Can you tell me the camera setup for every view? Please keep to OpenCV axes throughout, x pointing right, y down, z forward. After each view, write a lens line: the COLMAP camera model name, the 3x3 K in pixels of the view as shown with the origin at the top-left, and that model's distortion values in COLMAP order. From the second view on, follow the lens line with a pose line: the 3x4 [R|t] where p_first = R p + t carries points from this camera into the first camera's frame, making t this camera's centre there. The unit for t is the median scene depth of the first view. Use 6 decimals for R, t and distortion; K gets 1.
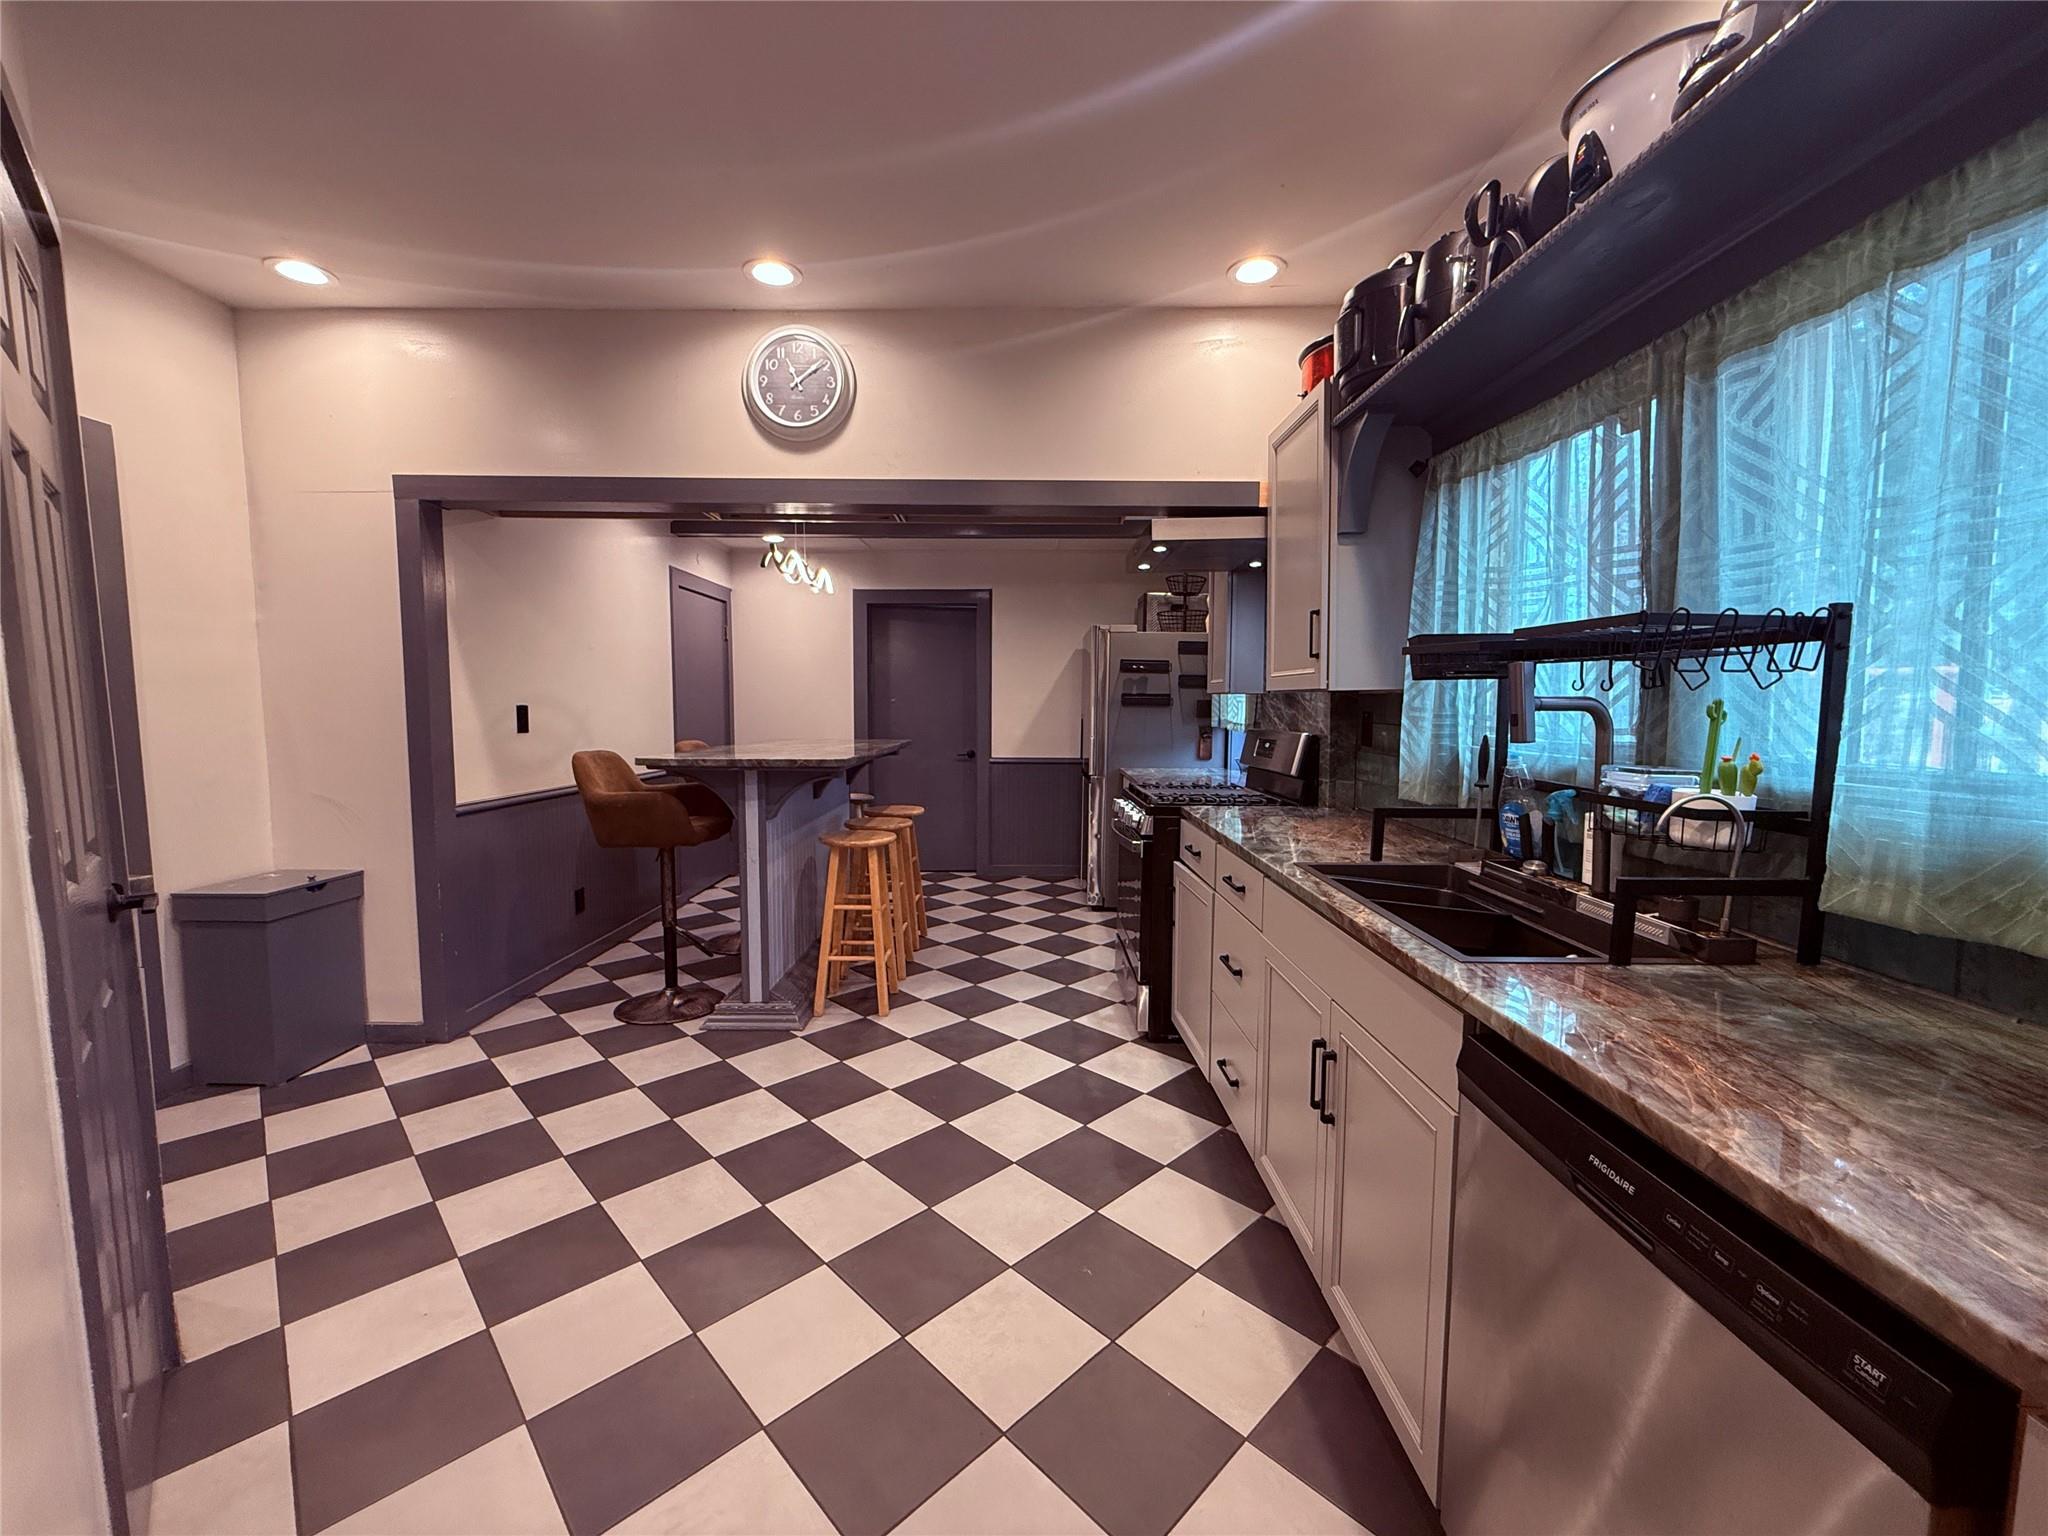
lens RADIAL K [[820.5, 0, 1020.7], [0, 820.5, 769.4], [0, 0, 1]] dist [0.000594, 0.000302]
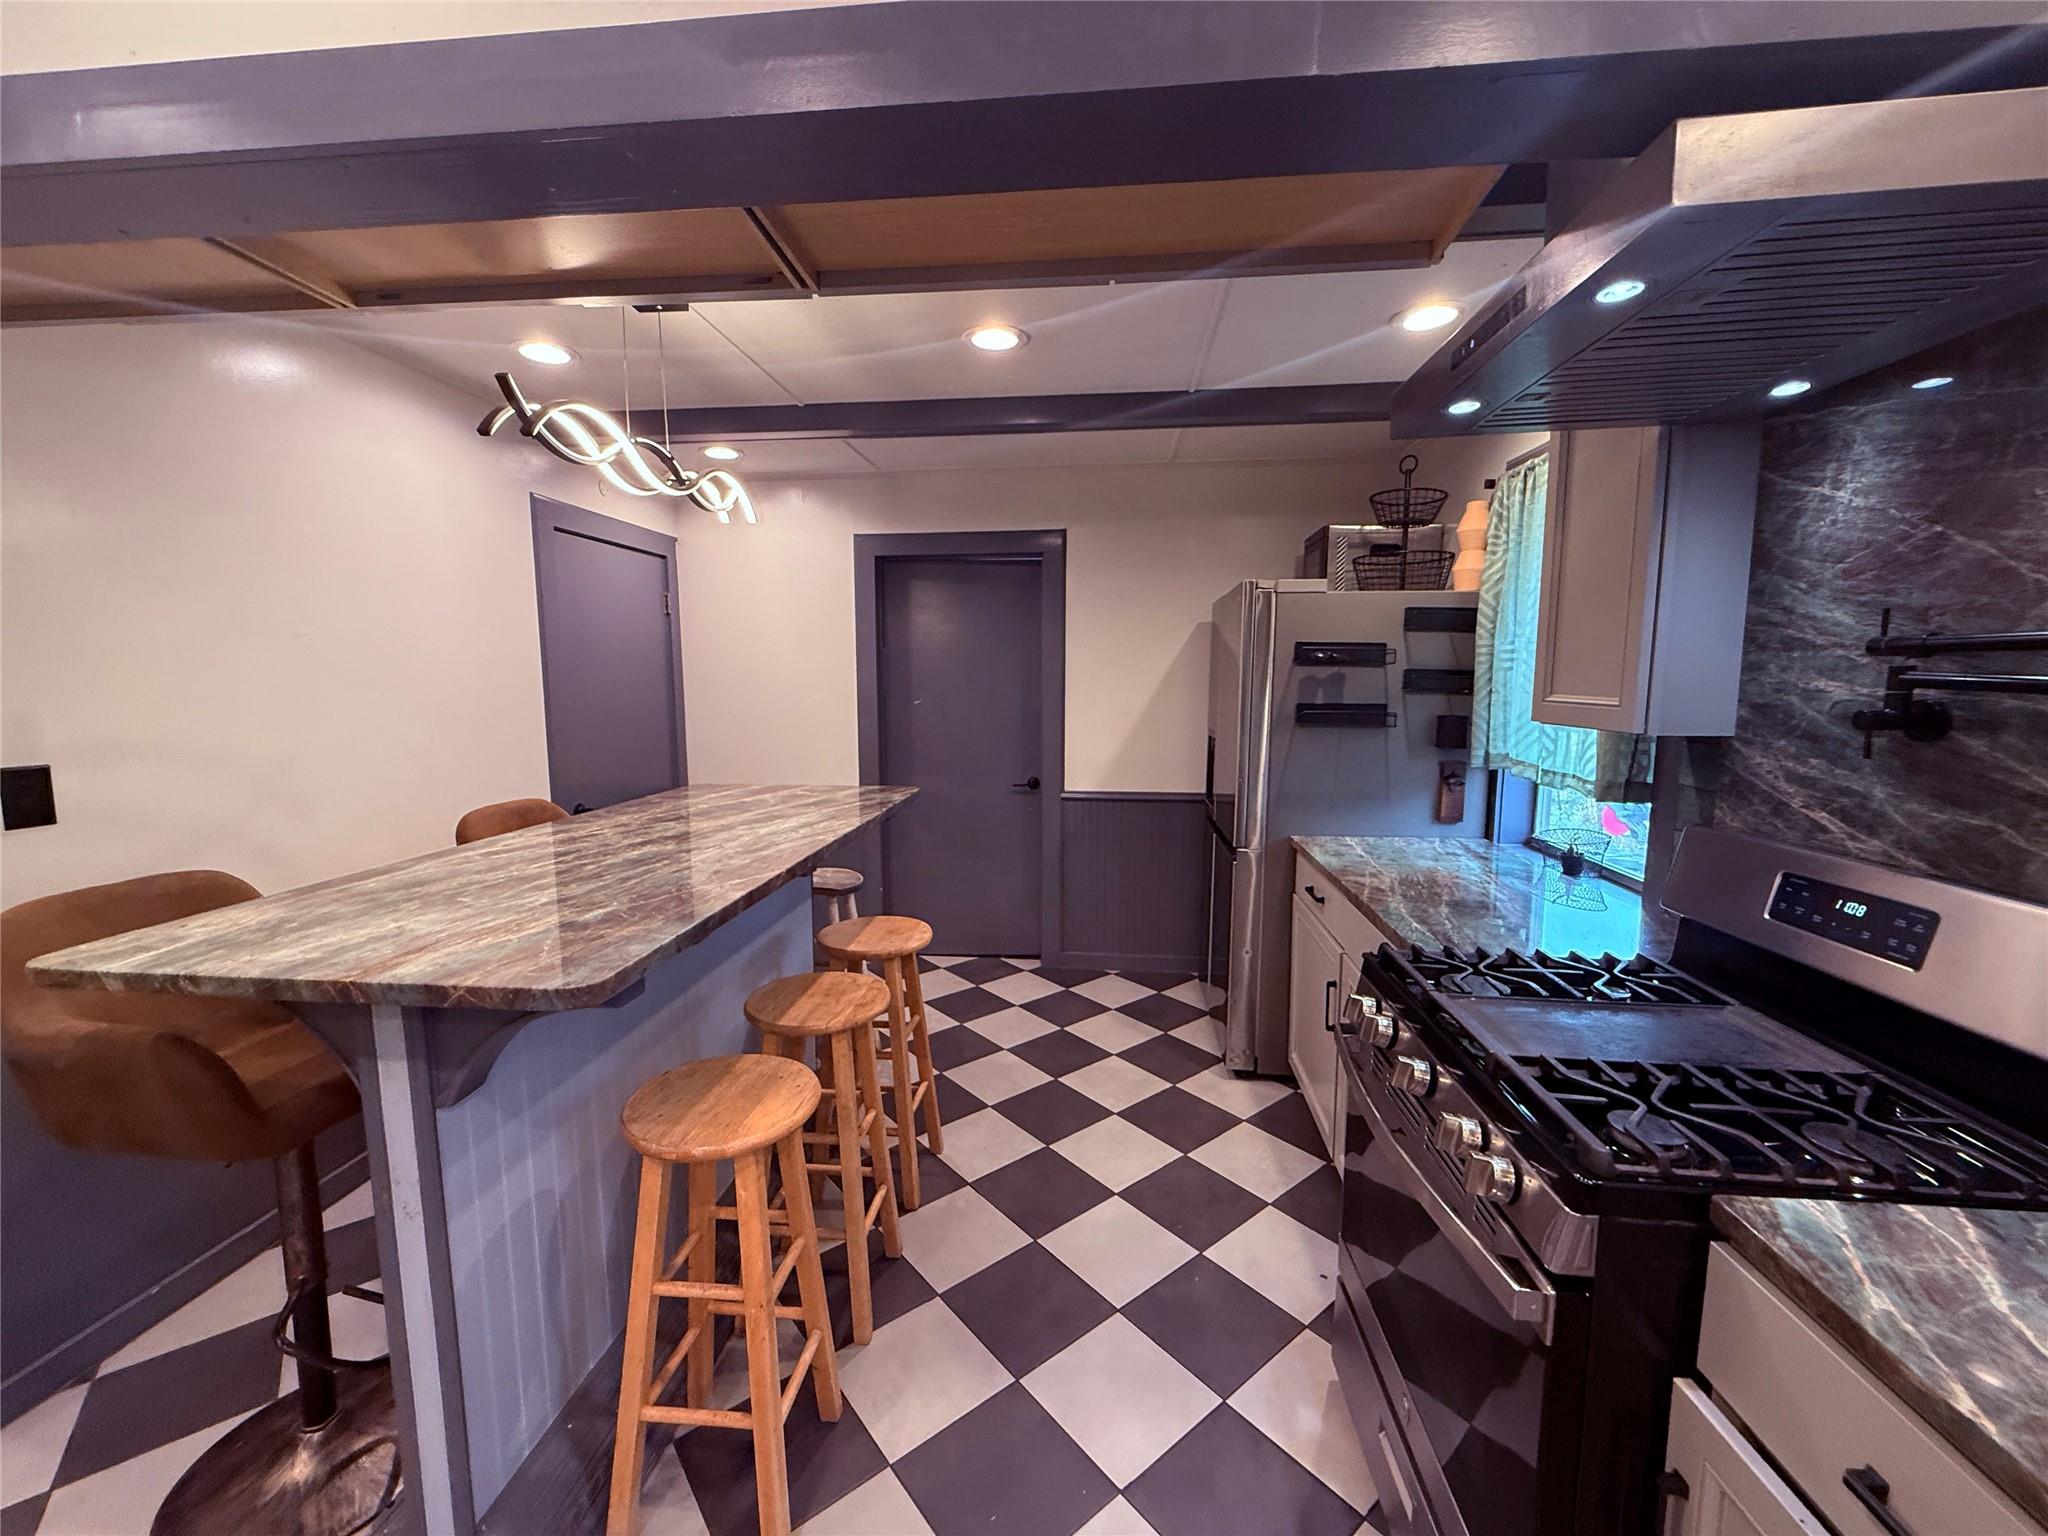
lens RADIAL K [[820.5, 0, 1018.9], [0, 820.5, 761.6], [0, 0, 1]] dist [0.000594, 0.000302]
pose [[0.994923, 0.005846, -0.100470, -0.007432], [-0.002995, 0.999589, 0.028504, -0.062922], [0.100595, -0.028059, 0.994532, 0.393691]]
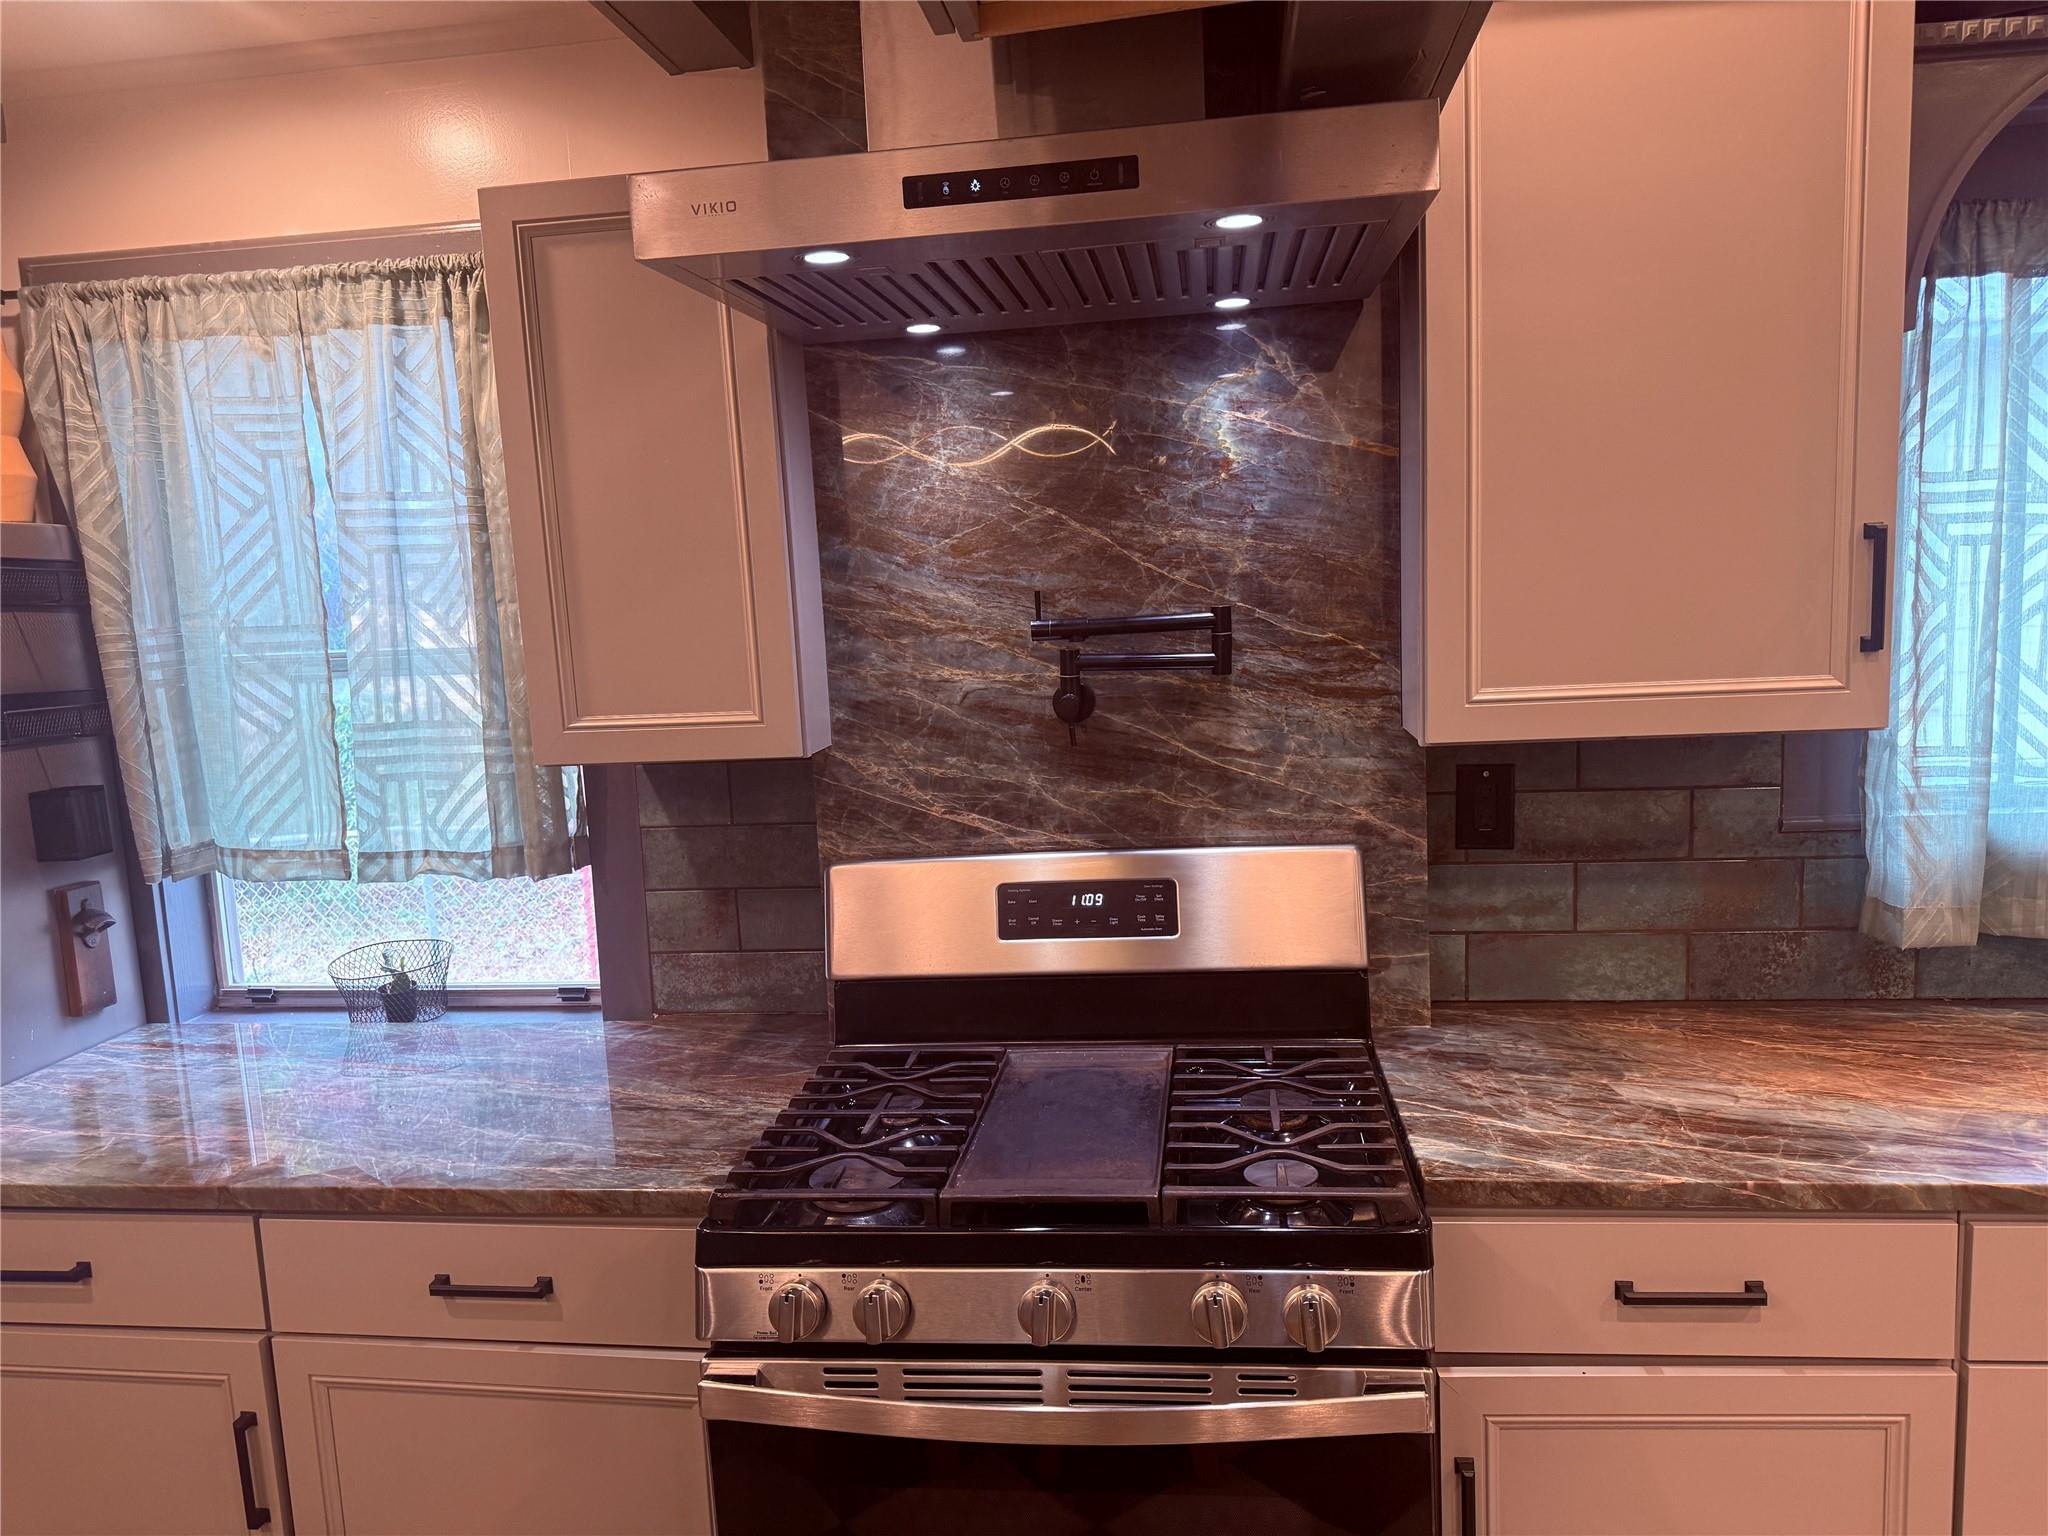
lens RADIAL K [[1415.0, 0, 1019.5], [0, 1415.0, 779.5], [0, 0, 1]] dist [0.076222, -0.003891]
pose [[0.133875, -0.146051, 0.980177, -0.158184], [0.130444, 0.983071, 0.128666, -0.096806], [-0.982376, 0.110633, 0.150660, 0.584263]]
